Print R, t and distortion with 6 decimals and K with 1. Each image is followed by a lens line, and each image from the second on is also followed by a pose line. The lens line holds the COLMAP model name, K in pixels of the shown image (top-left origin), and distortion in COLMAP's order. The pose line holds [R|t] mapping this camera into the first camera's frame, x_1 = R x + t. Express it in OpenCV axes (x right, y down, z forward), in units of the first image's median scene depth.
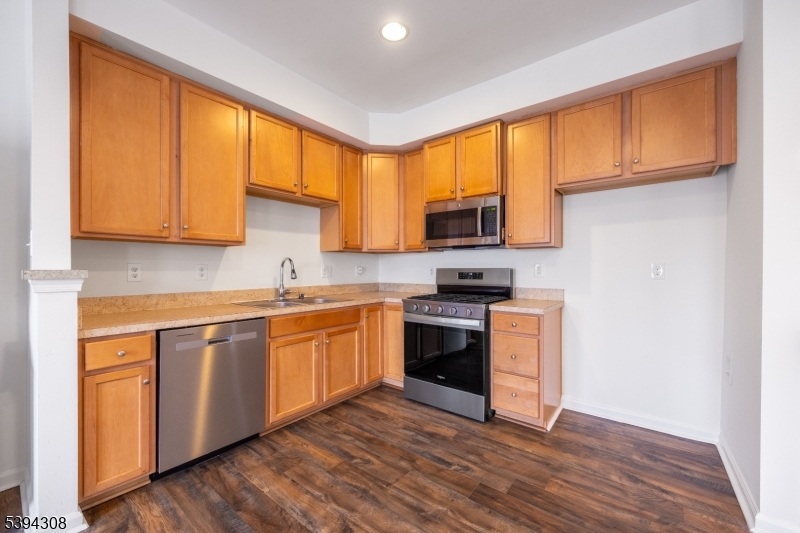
lens RADIAL K [[315.2, 0, 392.4], [0, 315.2, 269.6], [0, 0, 1]] dist [-0.001181, -0.000194]
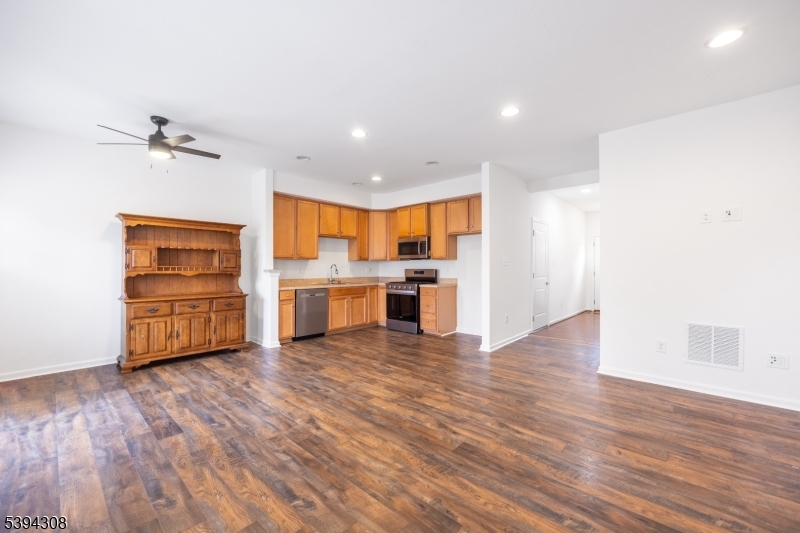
lens RADIAL K [[315.2, 0, 392.4], [0, 315.2, 269.6], [0, 0, 1]] dist [-0.001181, -0.000194]
pose [[0.996839, 0.000175, -0.079443, 0.261761], [-0.000053, 0.999999, 0.001534, -0.002469], [0.079443, -0.001525, 0.996838, -1.211441]]
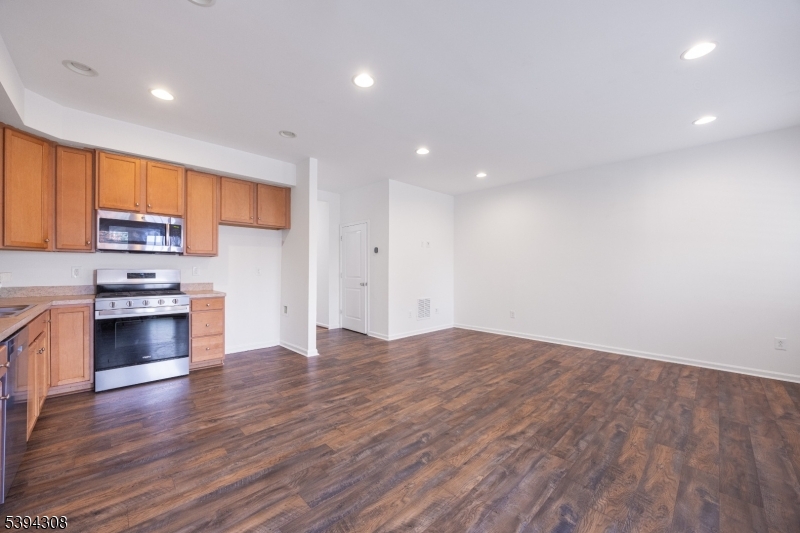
lens RADIAL K [[315.2, 0, 392.4], [0, 315.2, 269.6], [0, 0, 1]] dist [-0.001181, -0.000194]
pose [[0.136078, 0.002142, 0.990696, -0.914128], [-0.004002, 0.999991, -0.001613, -0.005615], [-0.990690, -0.003745, 0.136085, -0.123038]]
